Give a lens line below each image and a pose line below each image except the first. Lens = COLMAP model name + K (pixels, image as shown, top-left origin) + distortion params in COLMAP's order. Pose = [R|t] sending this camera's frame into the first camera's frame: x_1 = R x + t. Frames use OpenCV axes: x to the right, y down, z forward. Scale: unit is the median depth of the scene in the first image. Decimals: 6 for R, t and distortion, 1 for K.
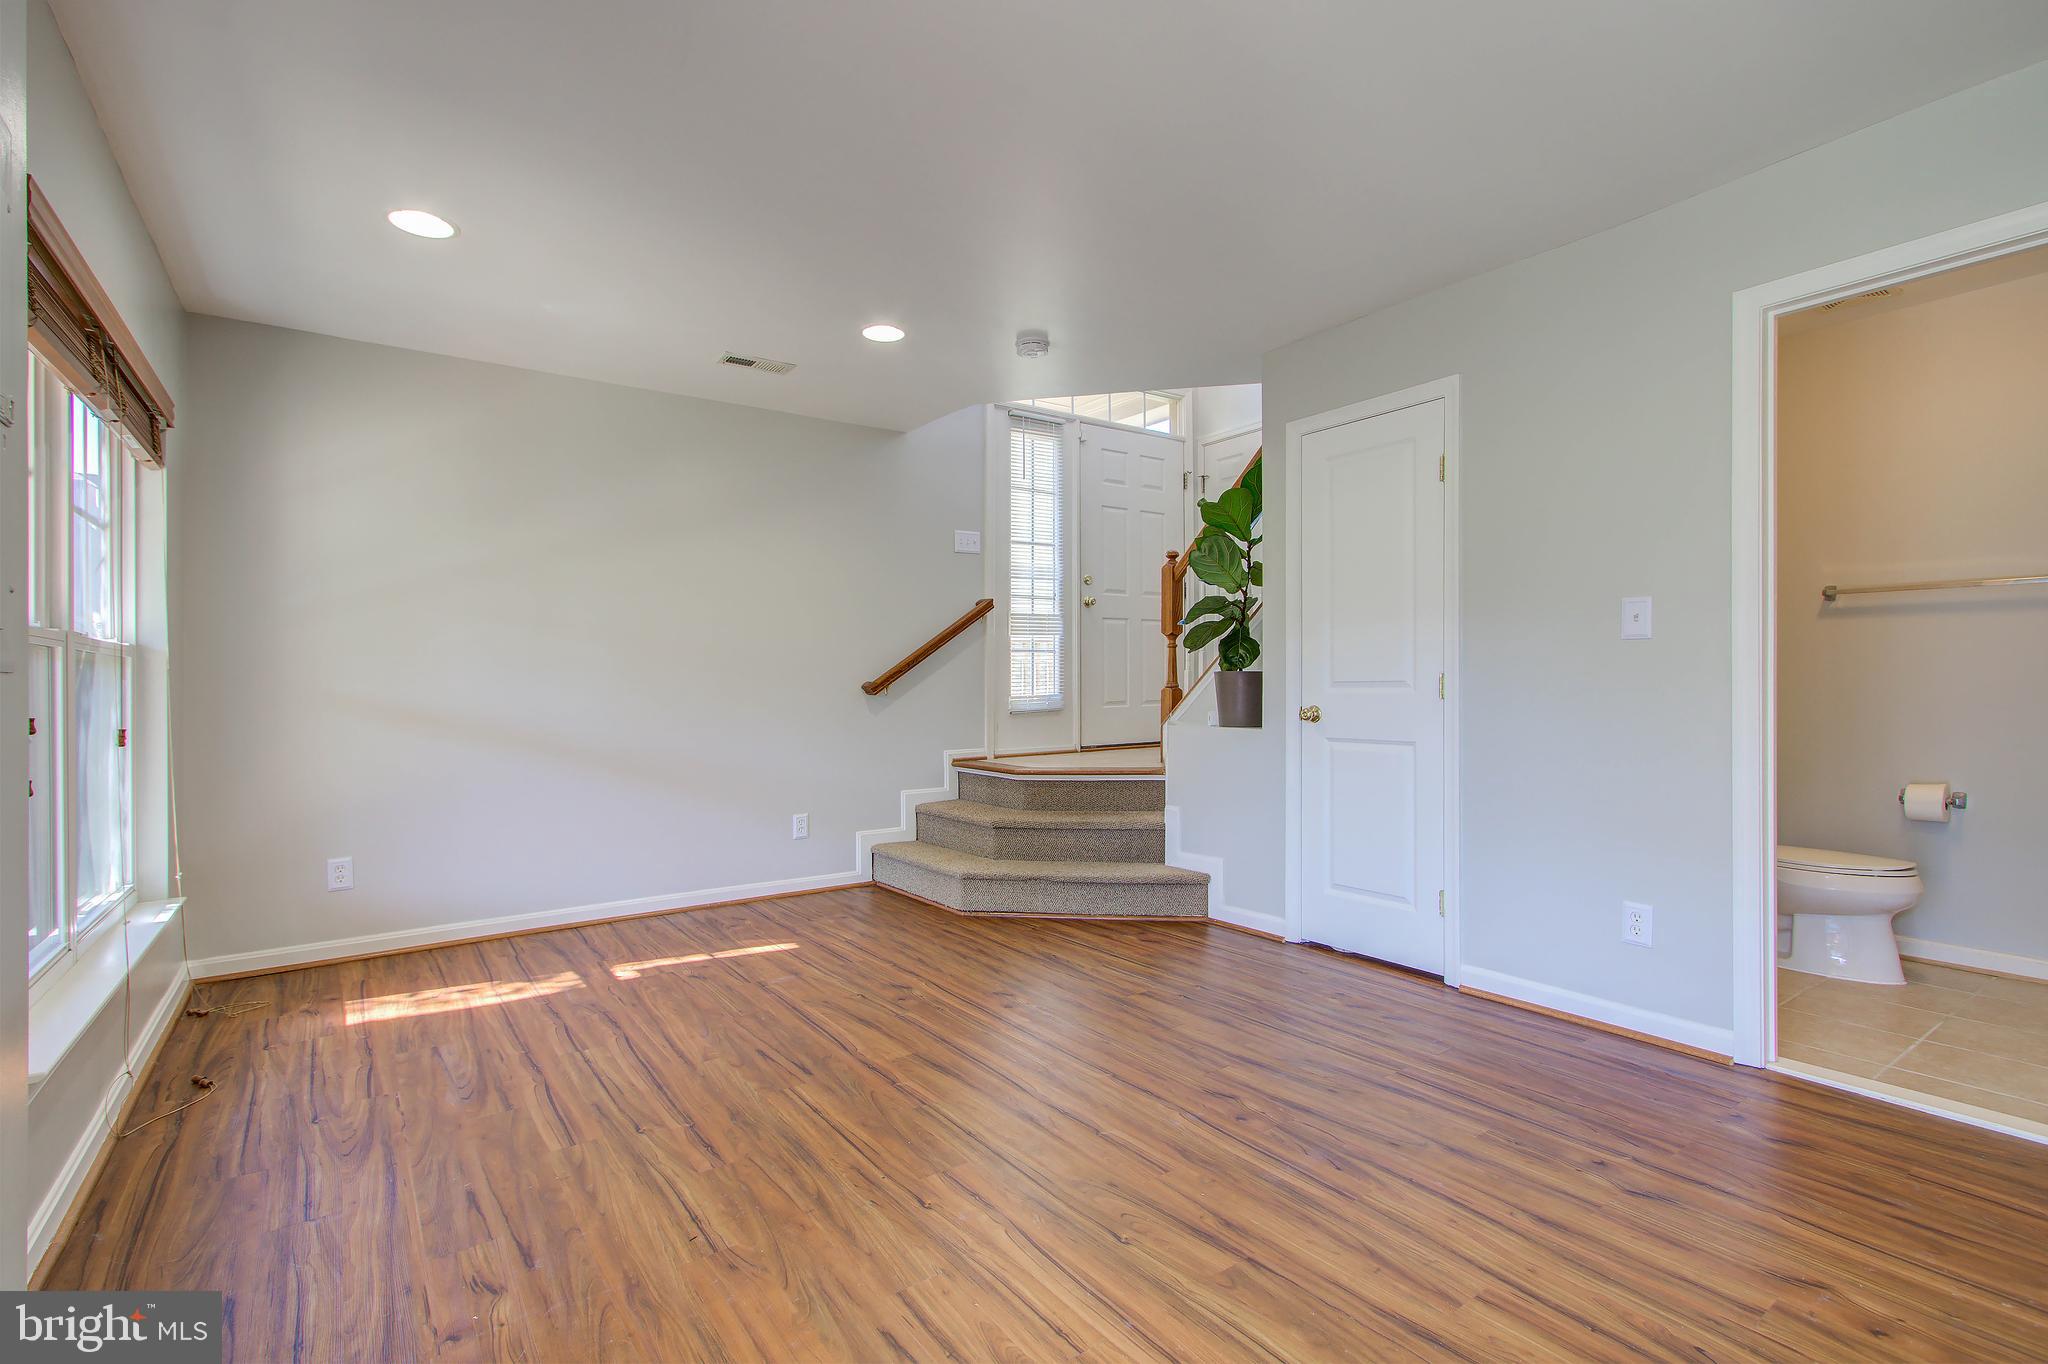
lens RADIAL K [[942.0, 0, 993.4], [0, 942.0, 678.0], [0, 0, 1]] dist [-0.001199, 0.004195]
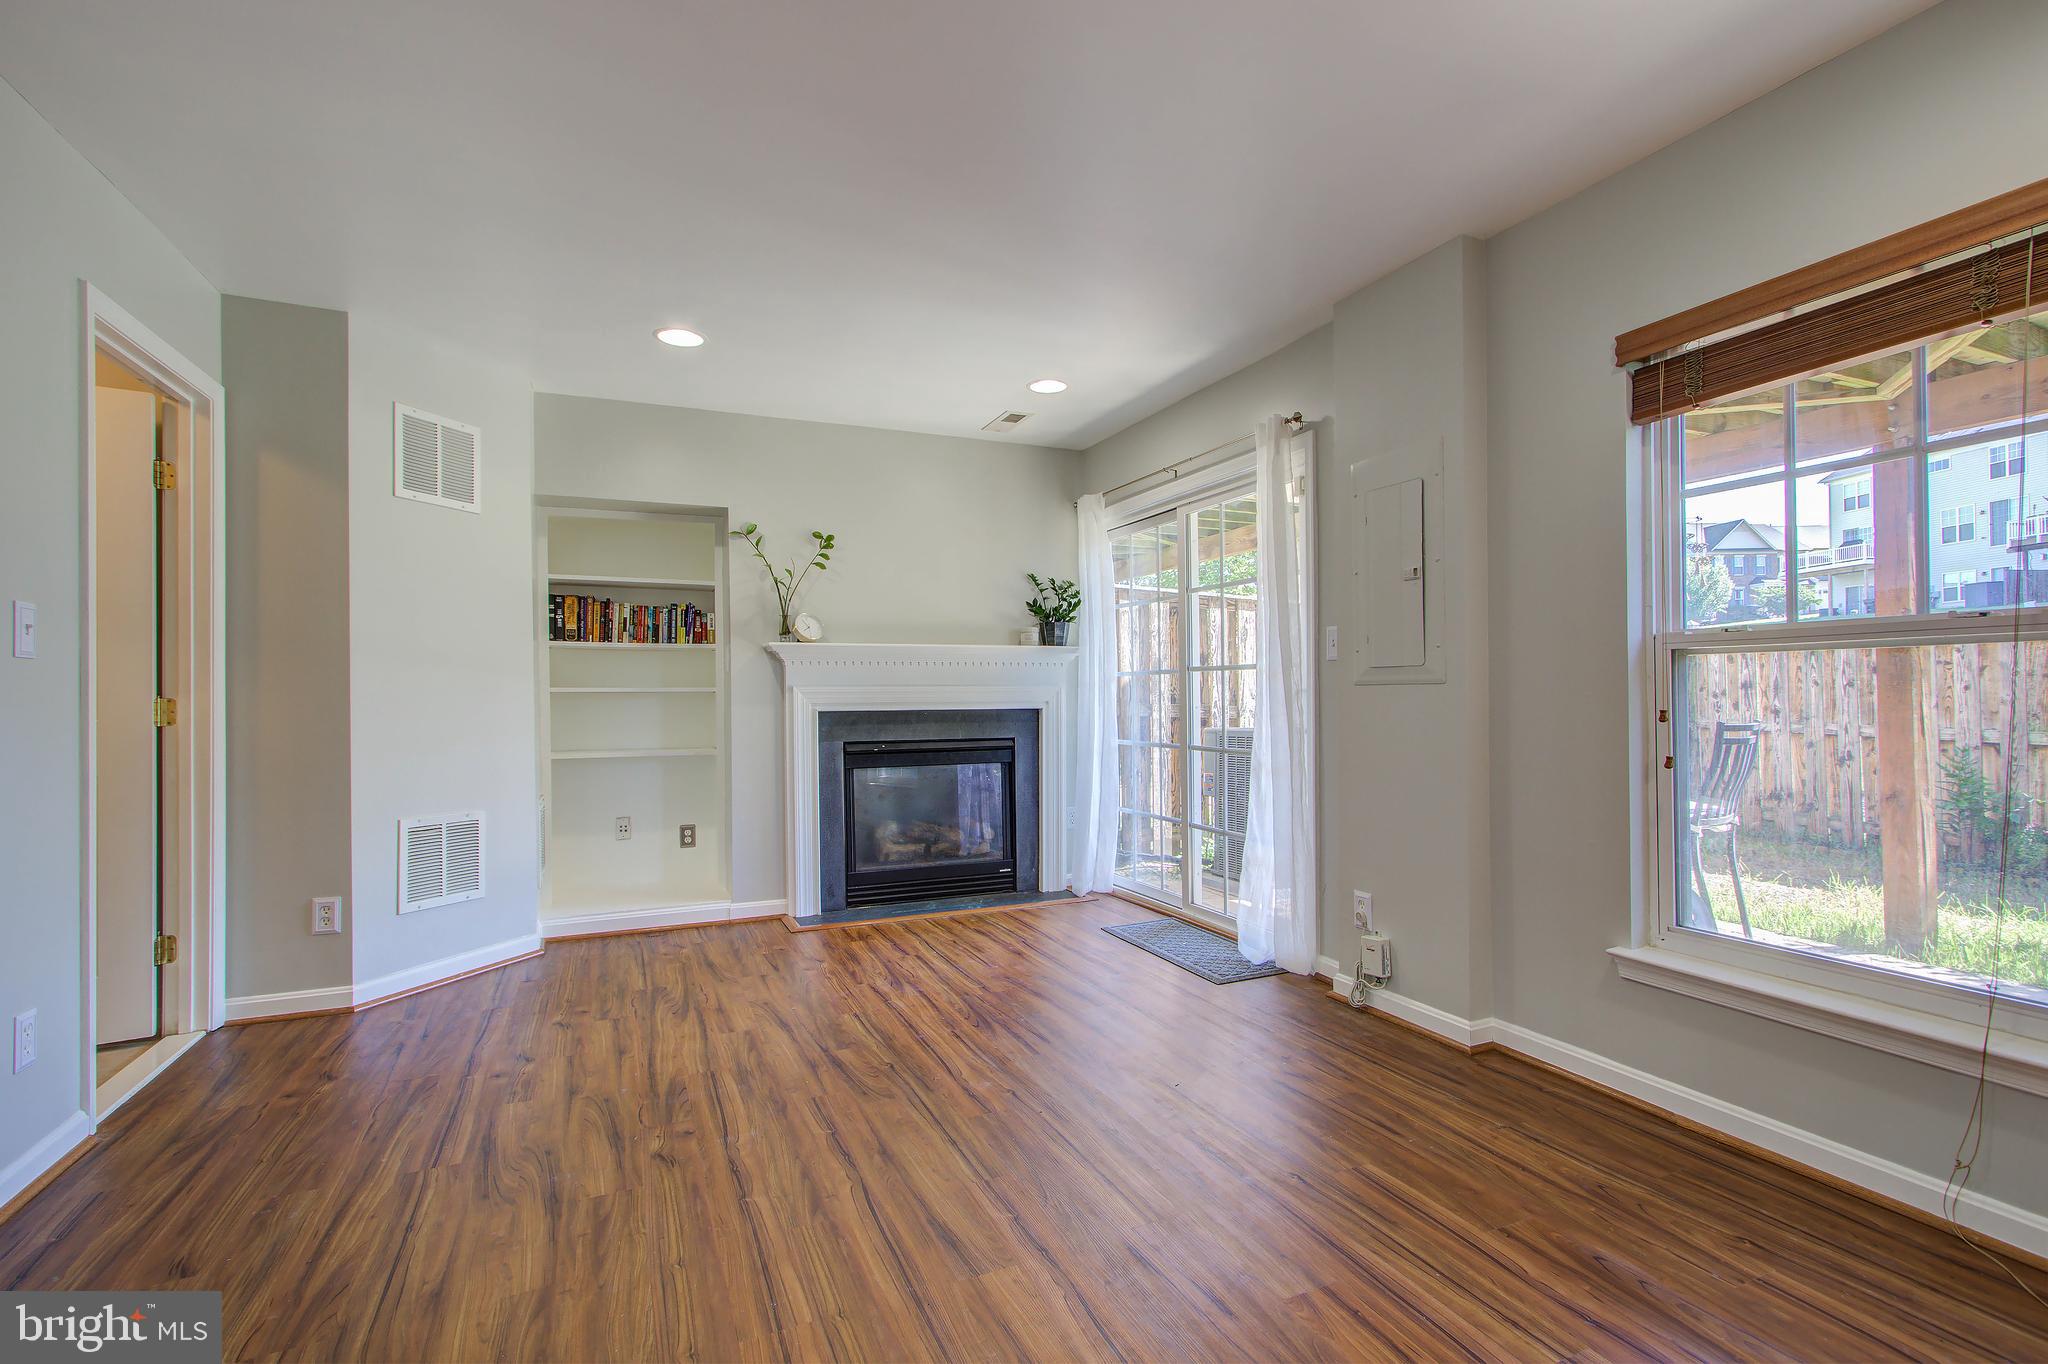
lens RADIAL K [[942.0, 0, 1031.6], [0, 942.0, 691.4], [0, 0, 1]] dist [-0.001199, 0.004195]
pose [[-0.984491, 0.020380, 0.174247, -0.298735], [0.018997, 0.999773, -0.009604, 0.009860], [-0.174403, -0.006144, -0.984655, 2.012227]]
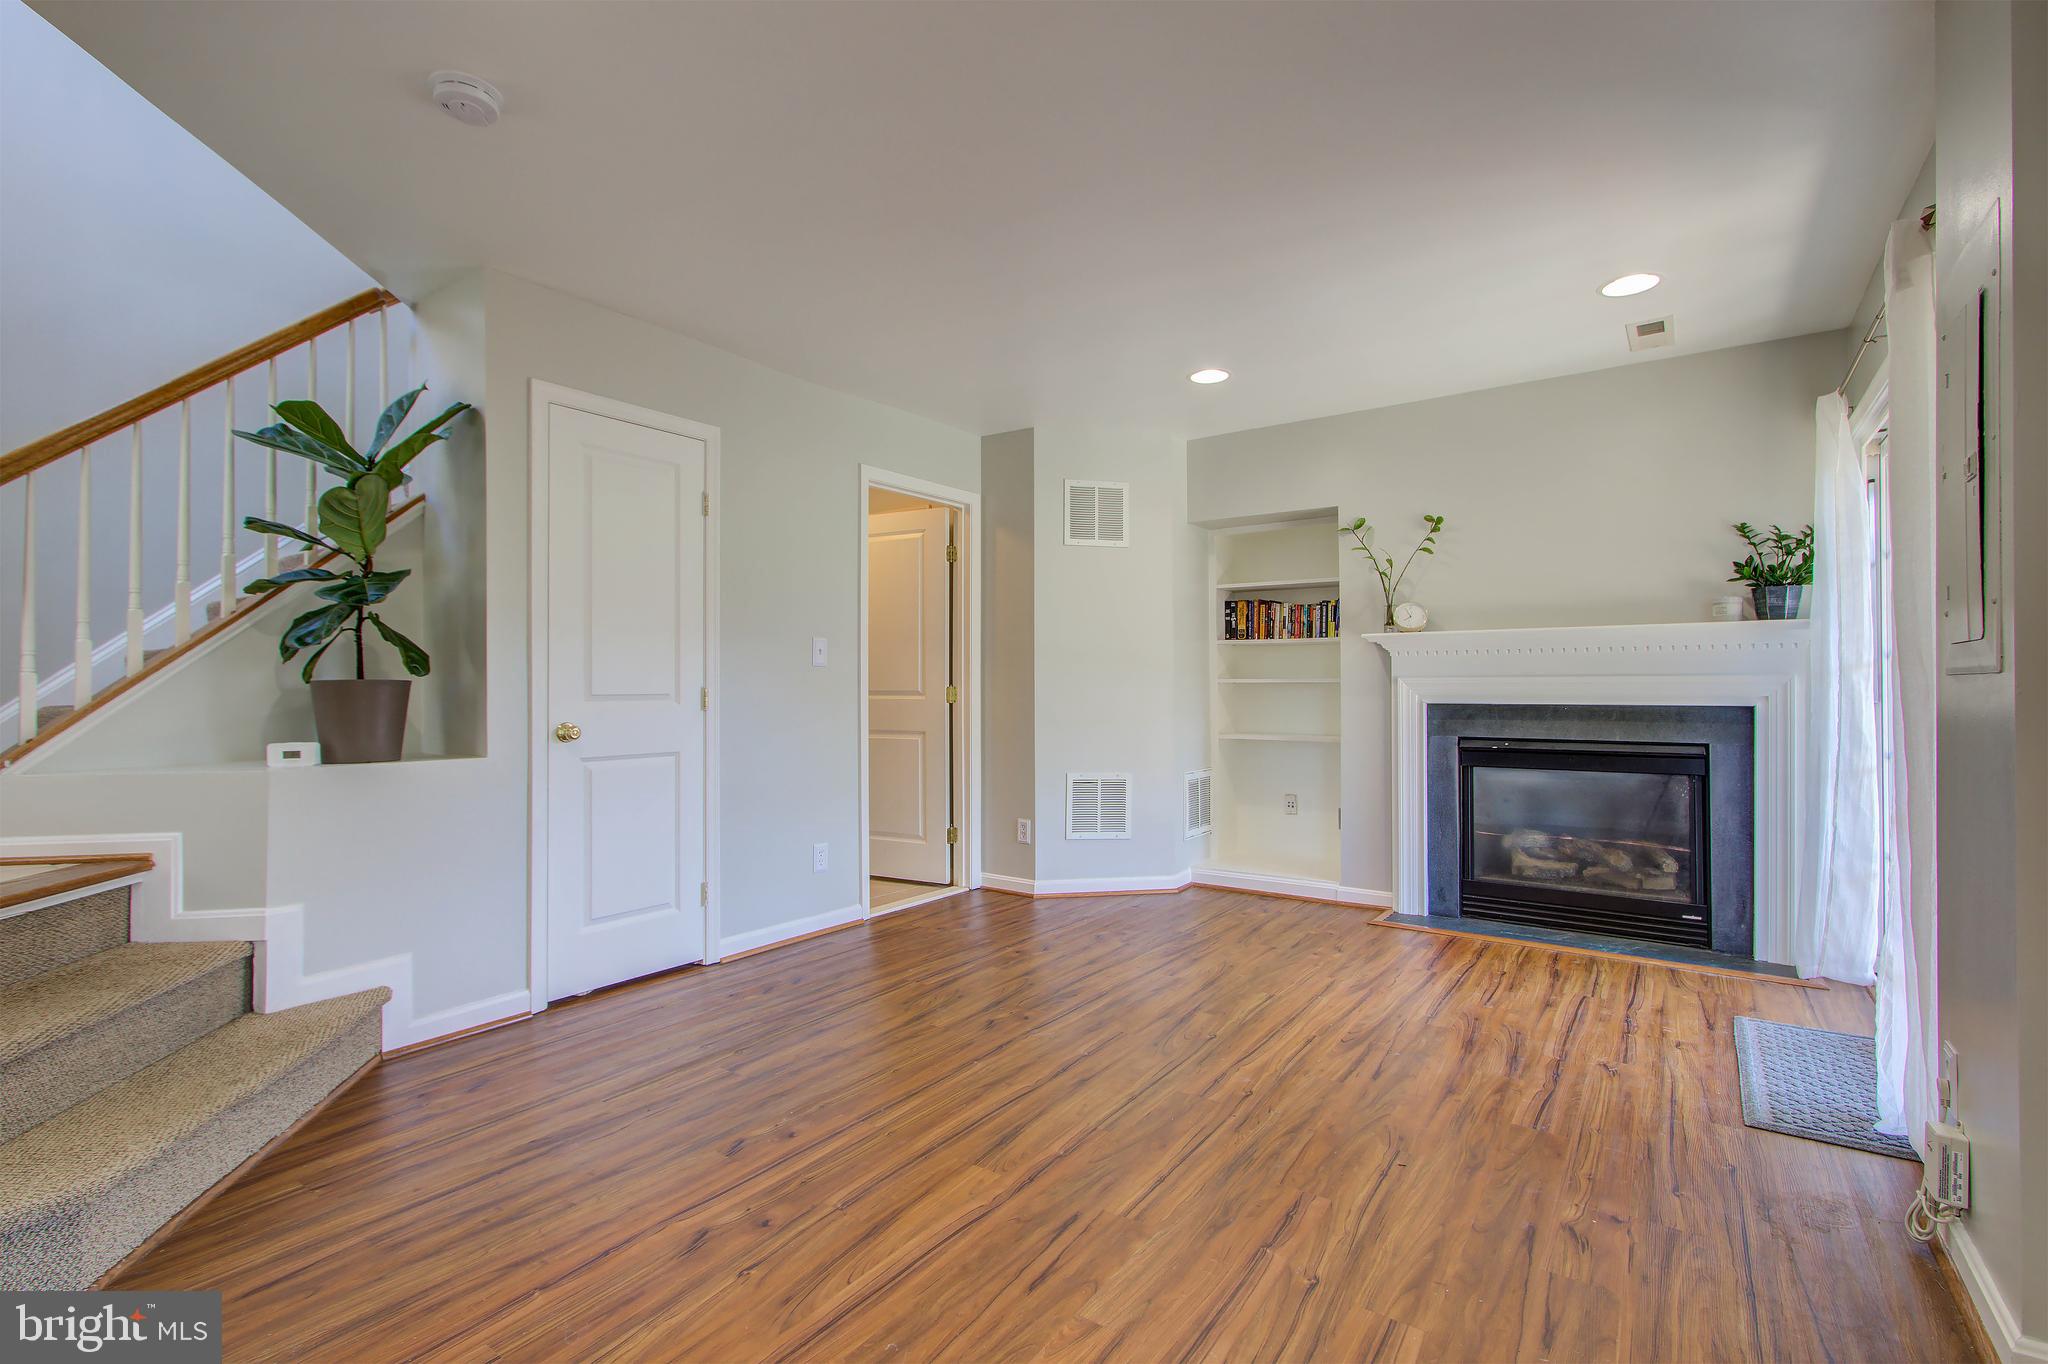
lens RADIAL K [[942.0, 0, 1027.9], [0, 942.0, 689.3], [0, 0, 1]] dist [-0.001199, 0.004195]
pose [[-0.352571, 0.010869, 0.935722, -1.035672], [0.001699, 0.999938, -0.010974, 0.015745], [-0.935784, -0.002279, -0.352567, 1.526867]]
